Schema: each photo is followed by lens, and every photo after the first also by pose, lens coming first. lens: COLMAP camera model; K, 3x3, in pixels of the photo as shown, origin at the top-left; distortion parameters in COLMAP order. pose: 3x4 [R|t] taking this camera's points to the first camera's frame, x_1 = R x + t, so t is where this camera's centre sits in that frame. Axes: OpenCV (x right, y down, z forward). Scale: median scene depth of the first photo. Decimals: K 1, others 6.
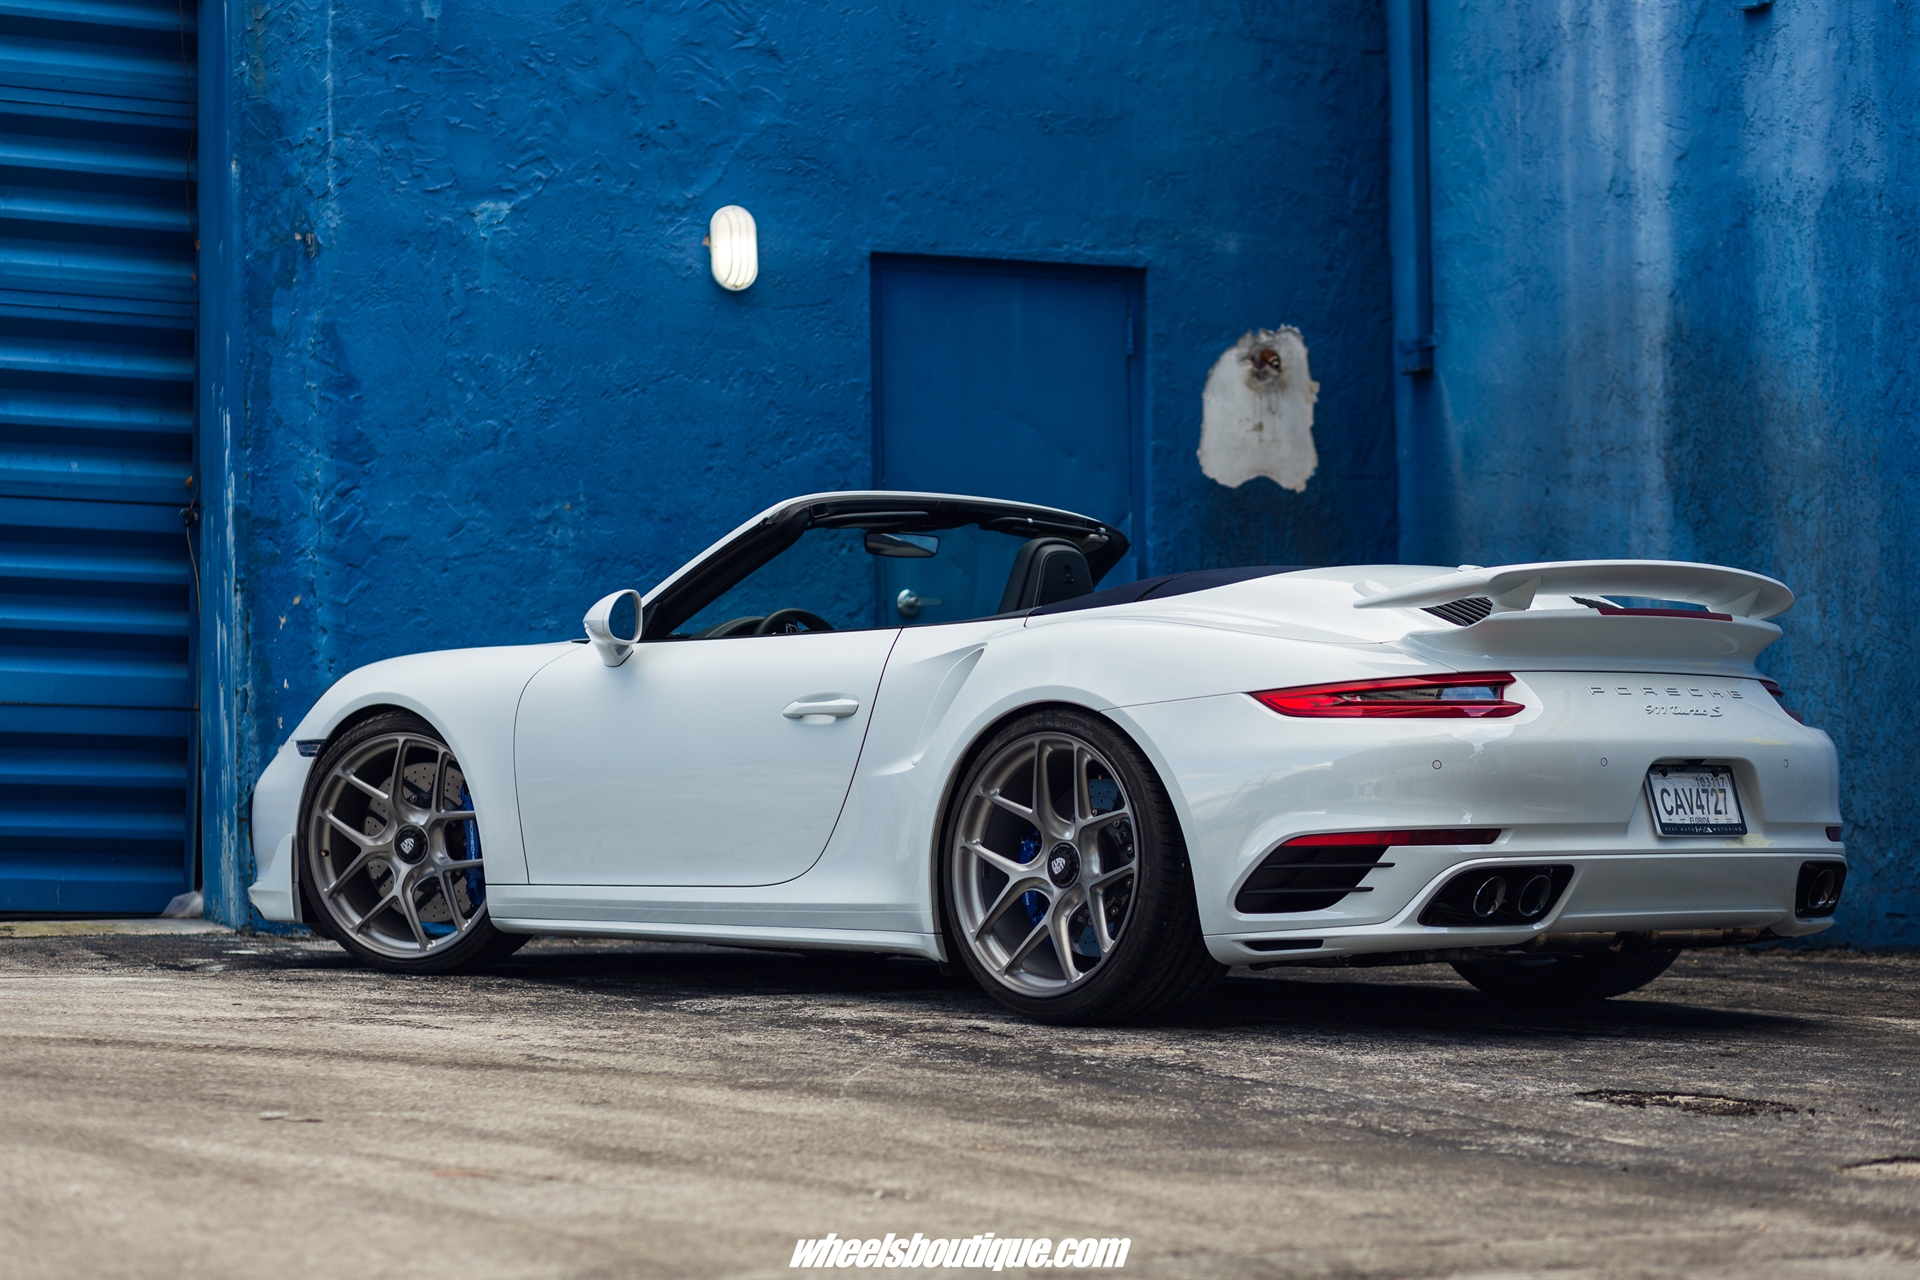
lens RADIAL K [[4746.9, 0, 962.9], [0, 4746.9, 637.2], [0, 0, 1]] dist [0.033814, 0.000000]
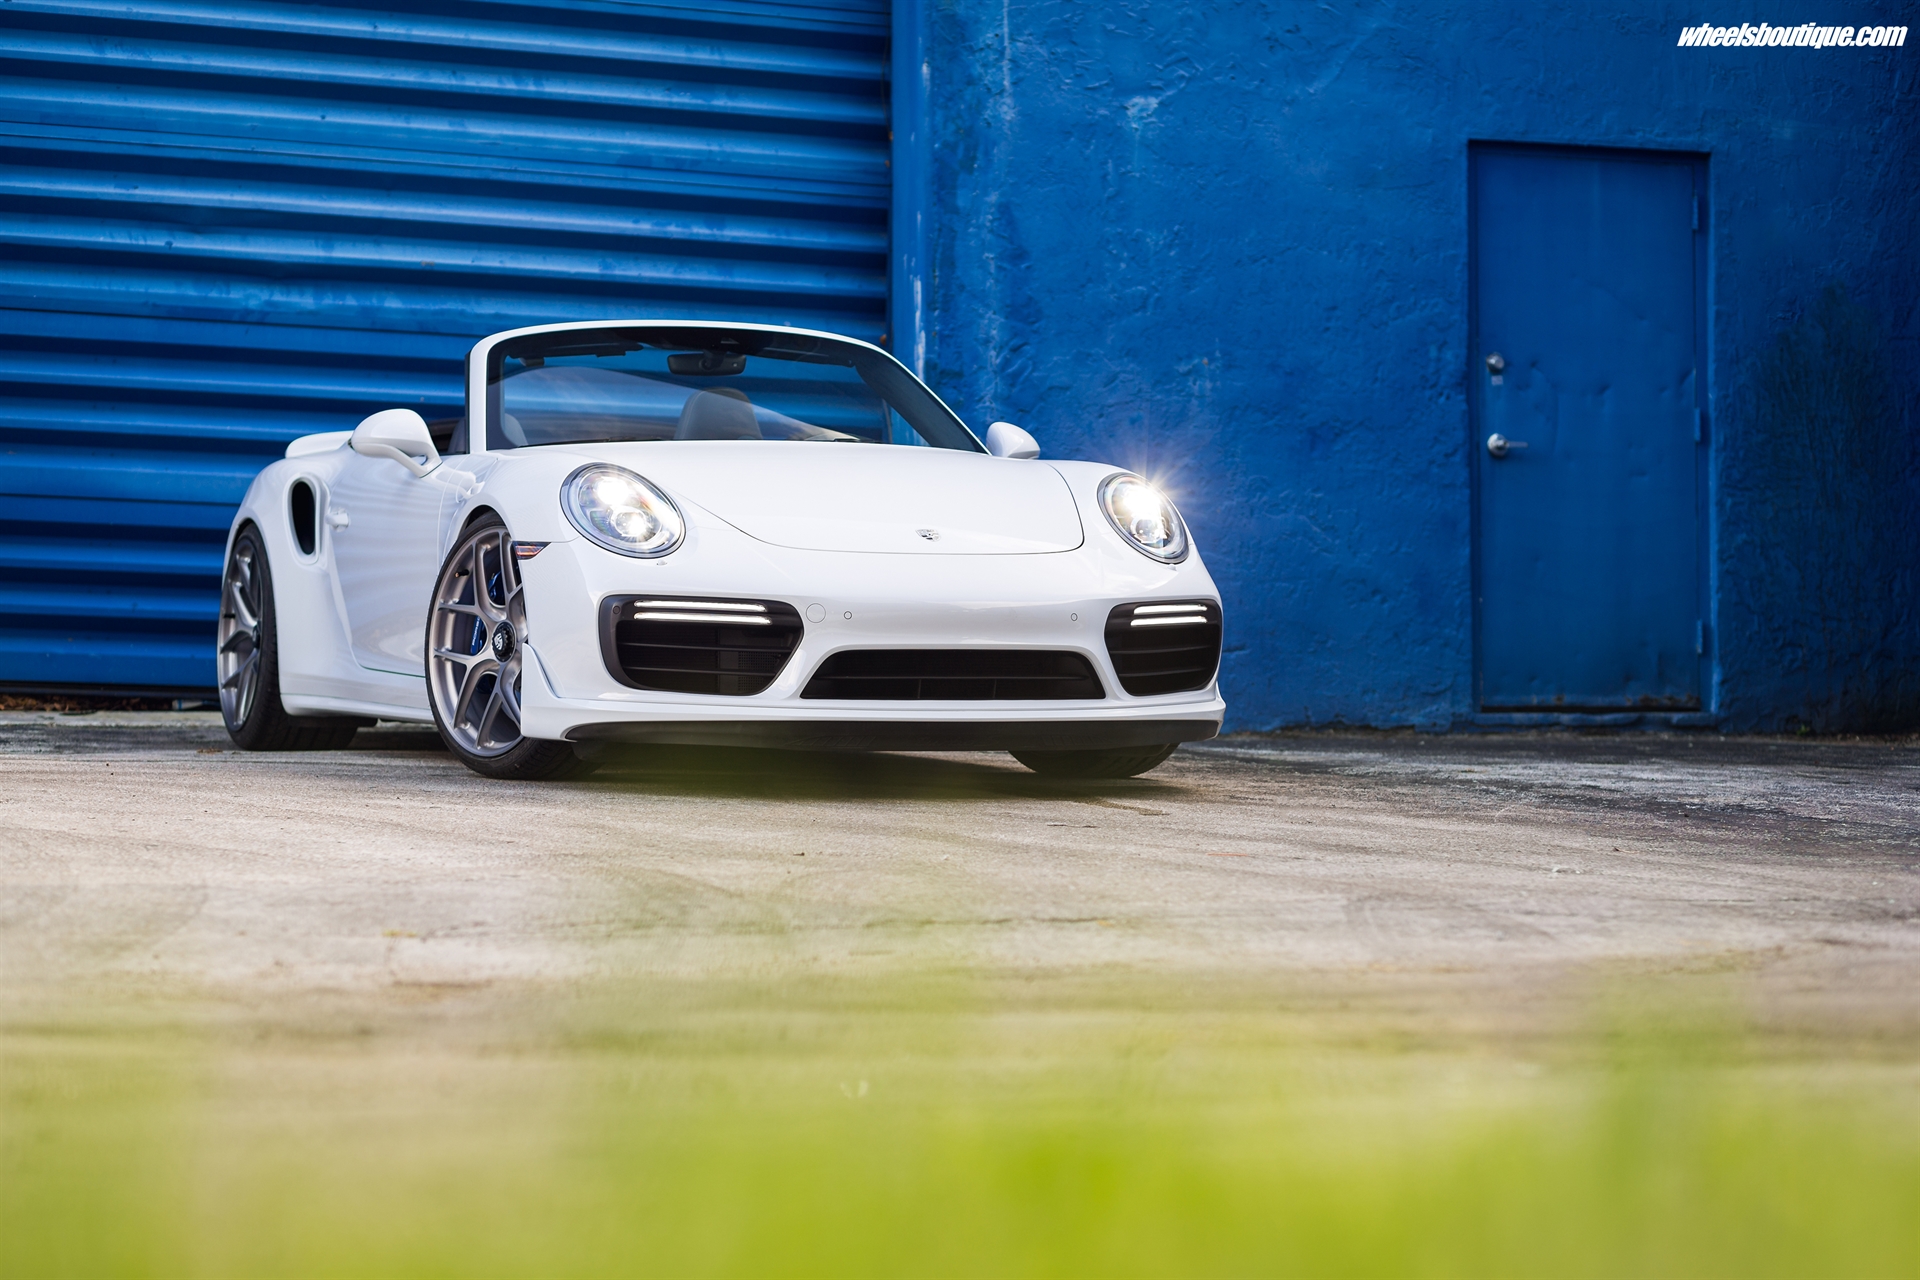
lens RADIAL K [[4746.9, 0, 958.5], [0, 4746.9, 635.0], [0, 0, 1]] dist [0.033814, 0.000000]
pose [[0.994657, 0.008137, -0.102917, -0.023487], [-0.005612, 0.999677, 0.024801, 0.010665], [0.103085, -0.024091, 0.994381, -0.156150]]
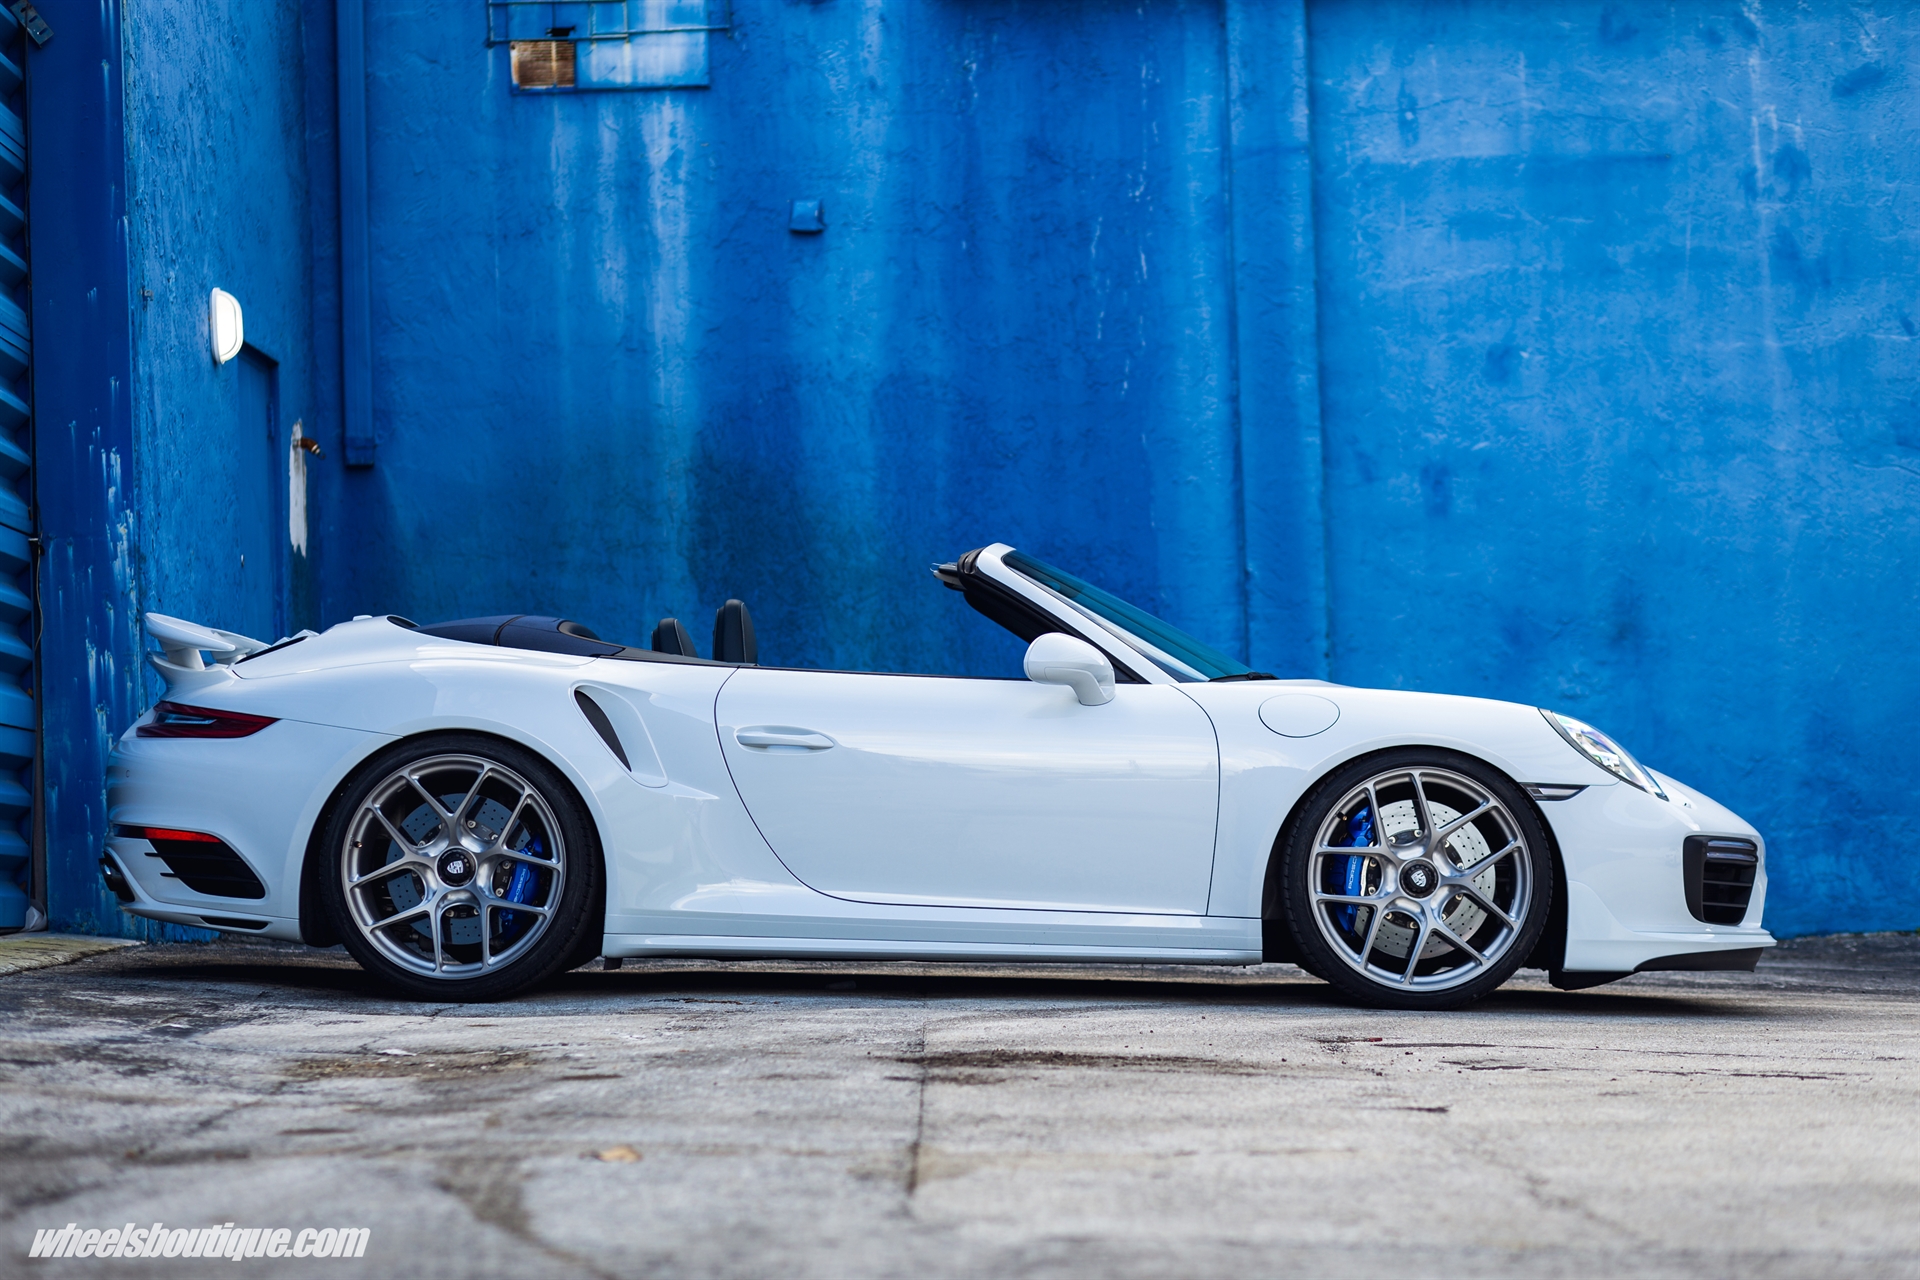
lens RADIAL K [[4746.9, 0, 961.1], [0, 4746.9, 643.9], [0, 0, 1]] dist [0.033814, 0.000000]
pose [[0.468272, 0.033887, 0.882934, -0.996308], [-0.031337, 0.999273, -0.021733, 0.012647], [-0.883028, -0.017491, 0.468993, 0.327144]]
